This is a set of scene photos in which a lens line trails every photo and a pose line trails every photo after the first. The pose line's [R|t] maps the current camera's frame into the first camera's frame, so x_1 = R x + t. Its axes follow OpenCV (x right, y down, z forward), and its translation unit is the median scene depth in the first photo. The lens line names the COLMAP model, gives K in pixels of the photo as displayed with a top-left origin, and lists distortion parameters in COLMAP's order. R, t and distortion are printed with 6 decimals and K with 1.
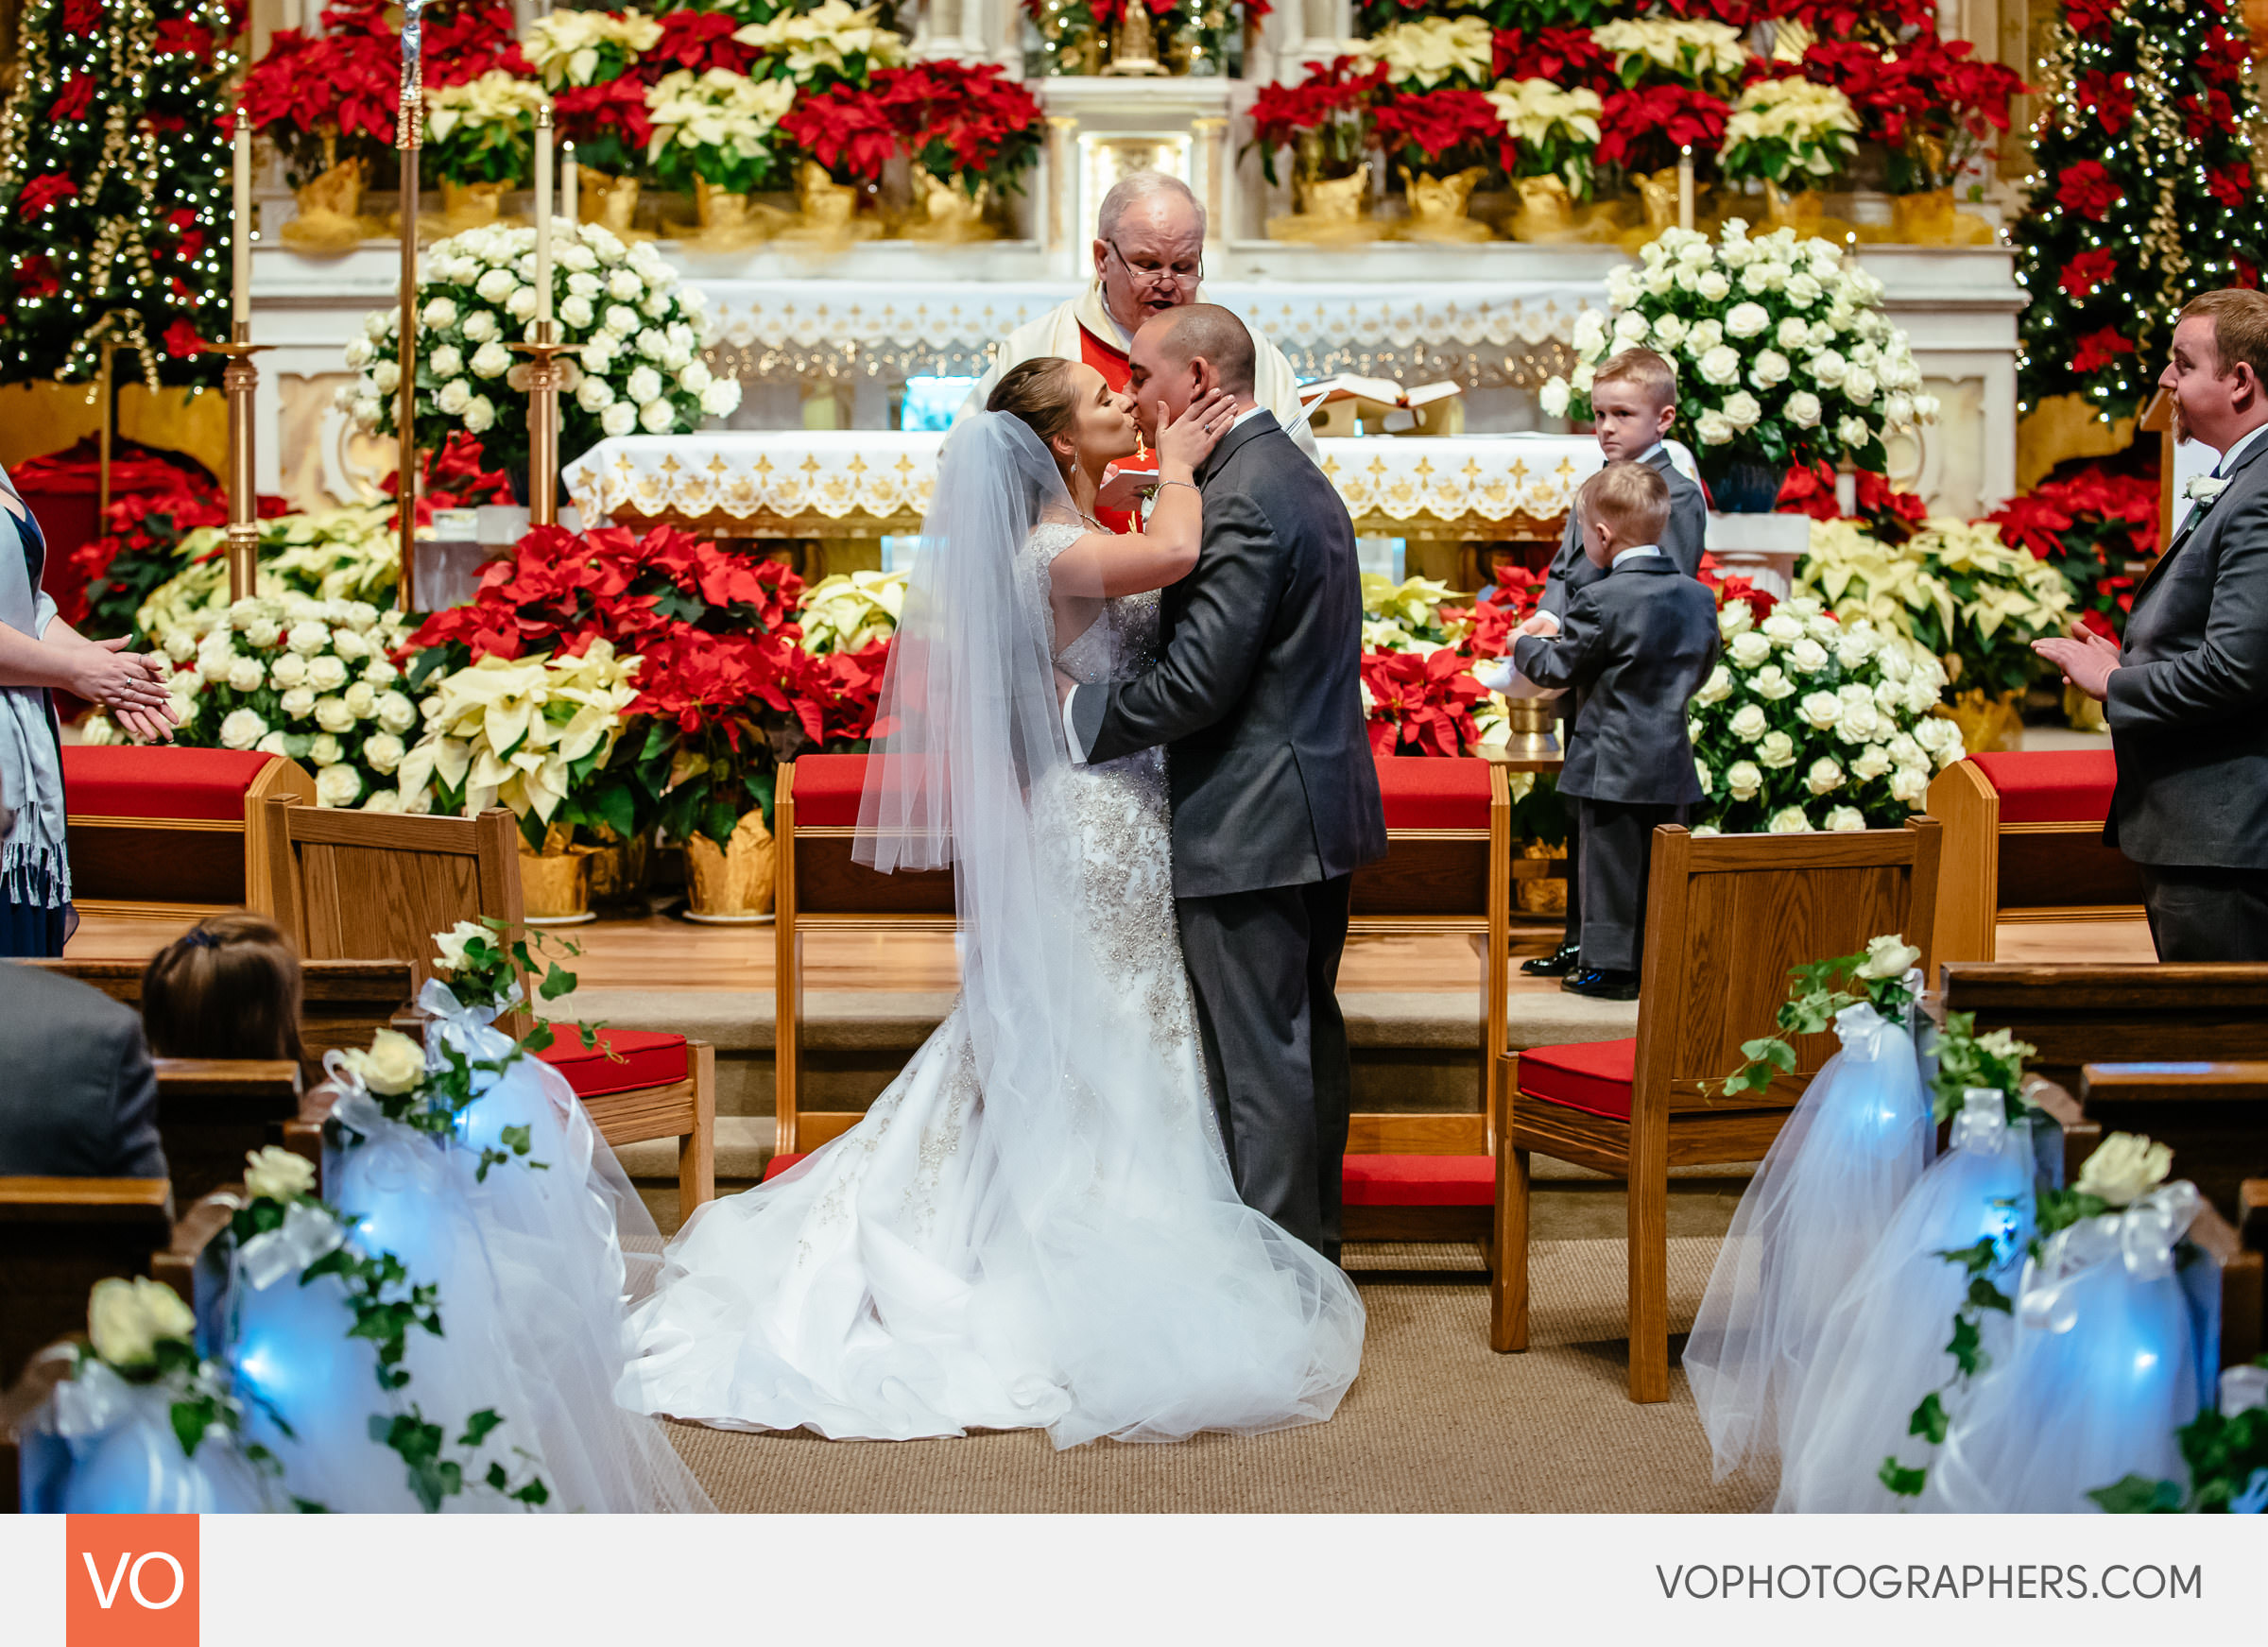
lens RADIAL K [[5885.0, 0, 1134.1], [0, 5885.0, 823.9], [0, 0, 1]] dist [-0.352115, 0.000000]
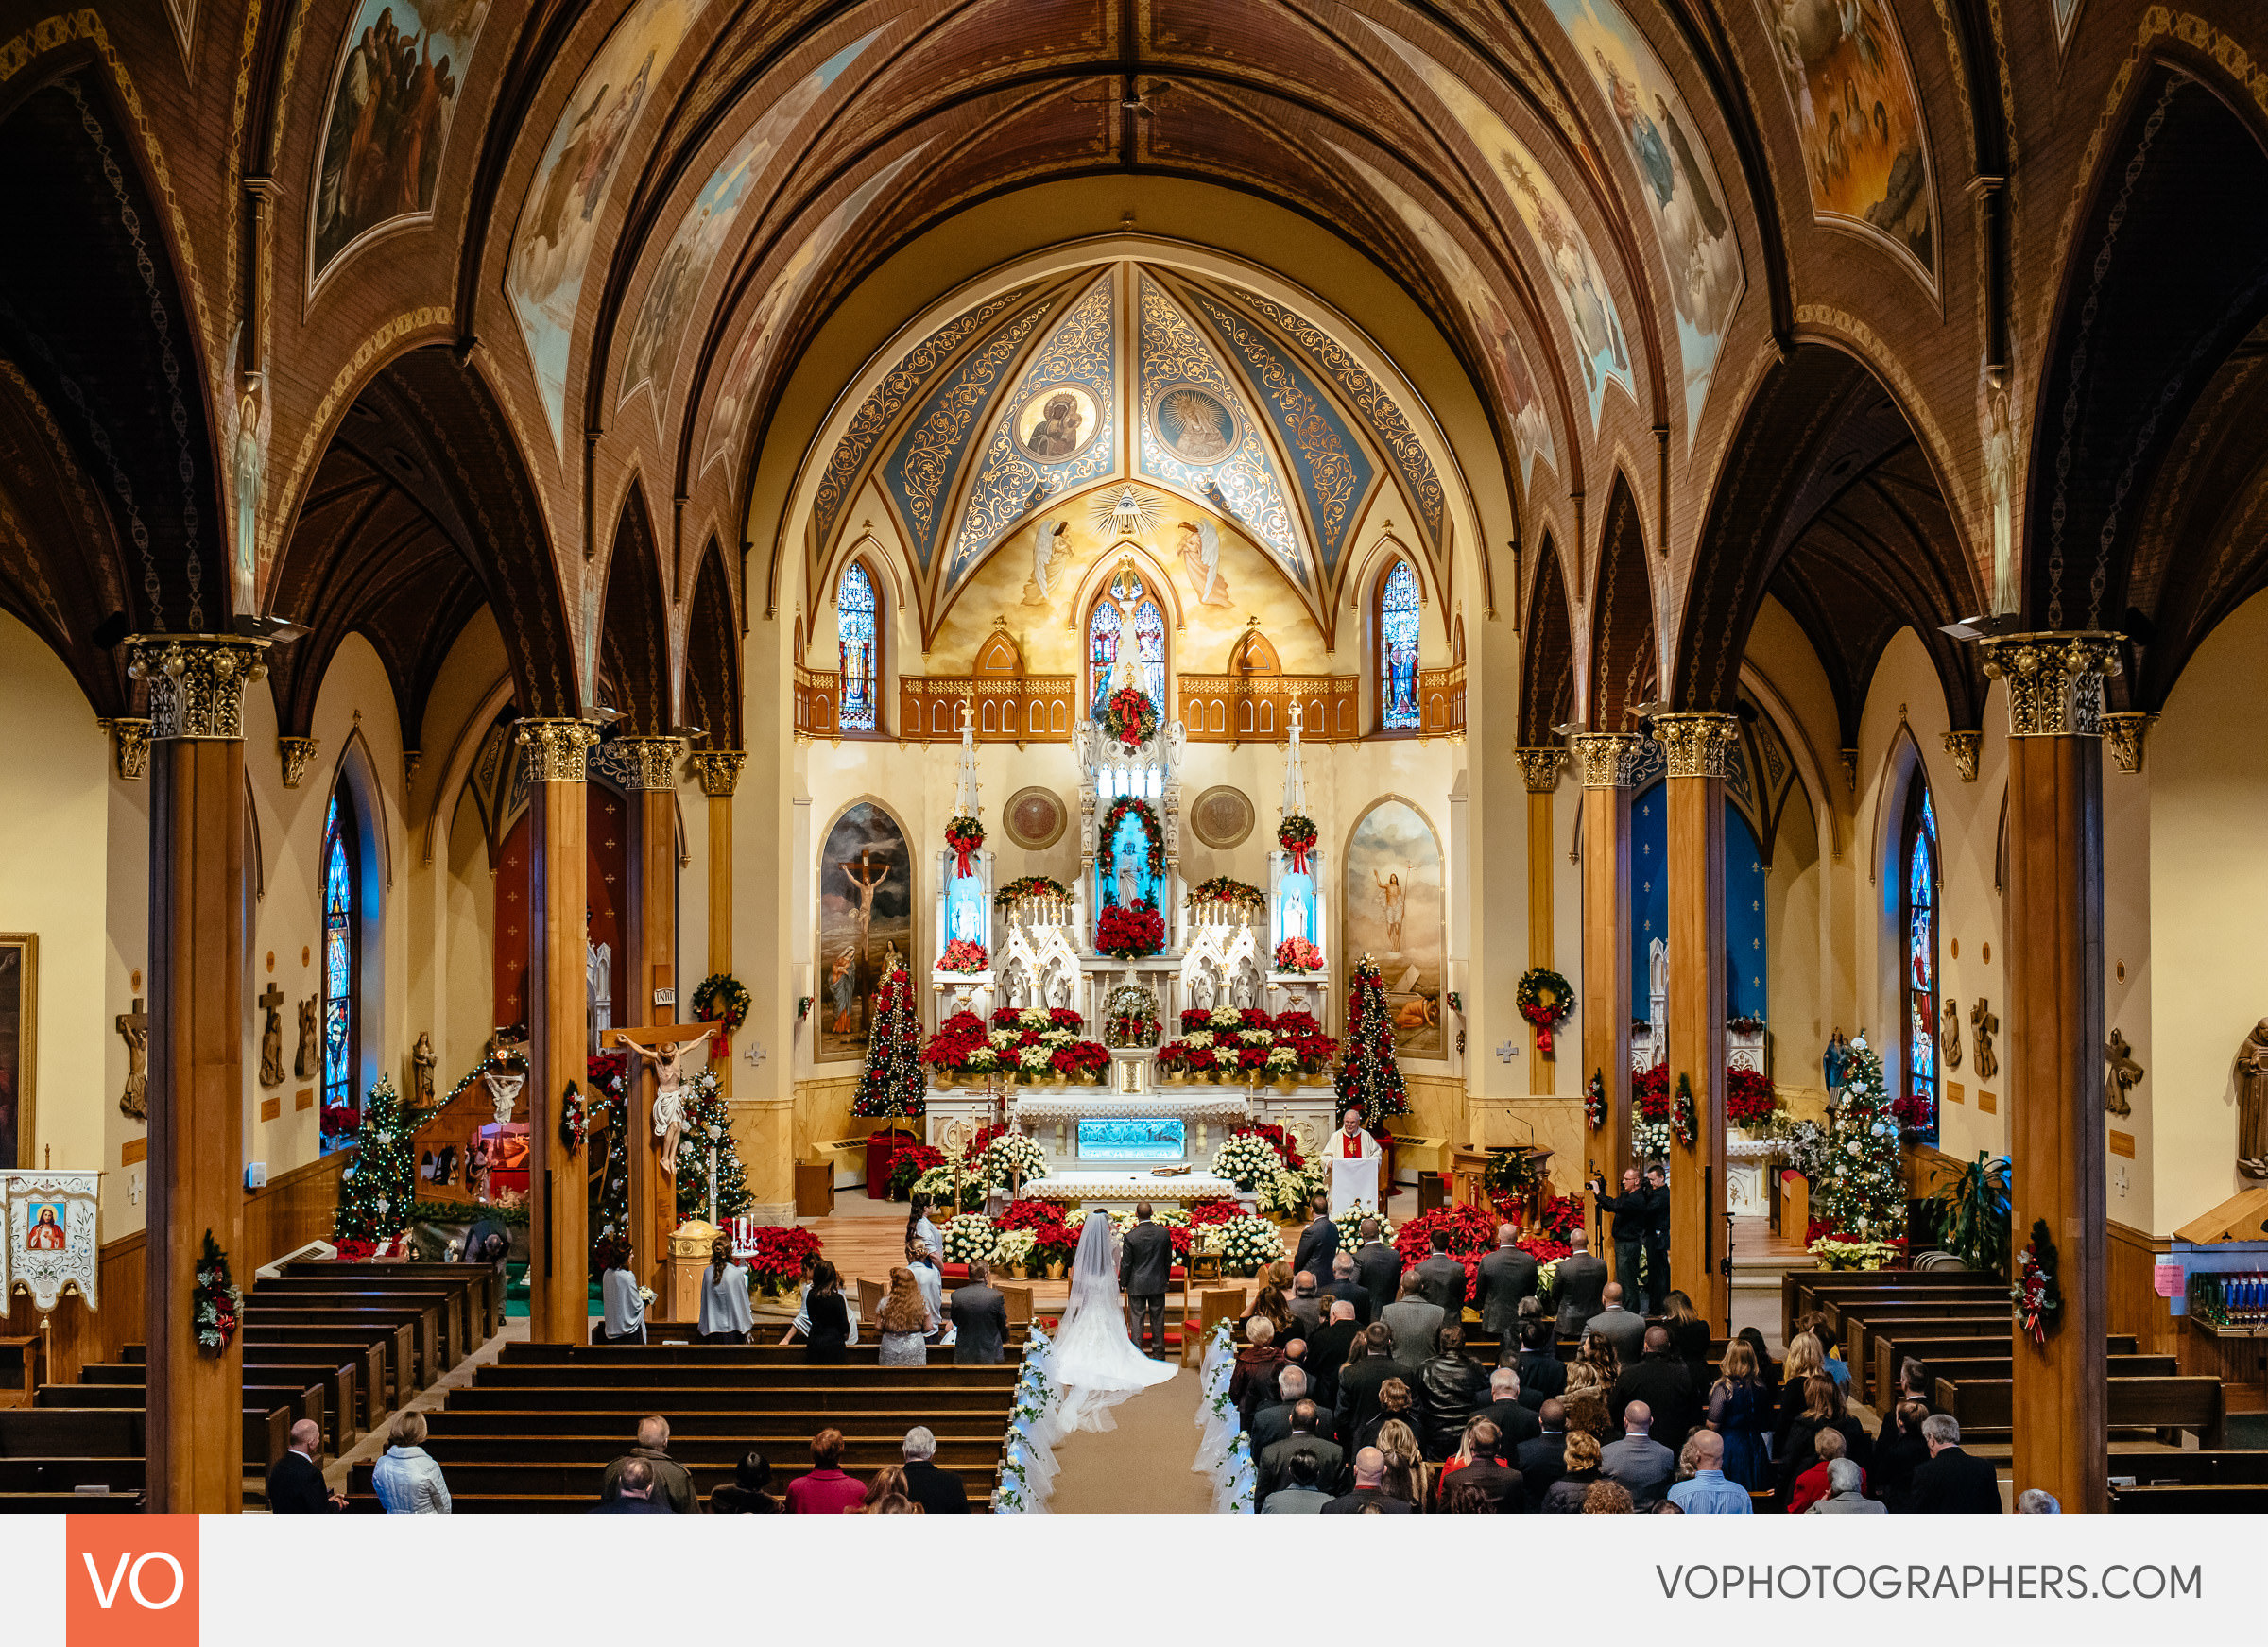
lens RADIAL K [[2542.7, 0, 1130.1], [0, 2542.7, 819.7], [0, 0, 1]] dist [-0.091289, 0.000000]
pose [[0.999964, -0.005022, -0.006779, 0.013011], [0.004396, 0.995994, -0.089312, -0.128936], [0.007200, 0.089279, 0.995981, -0.899433]]
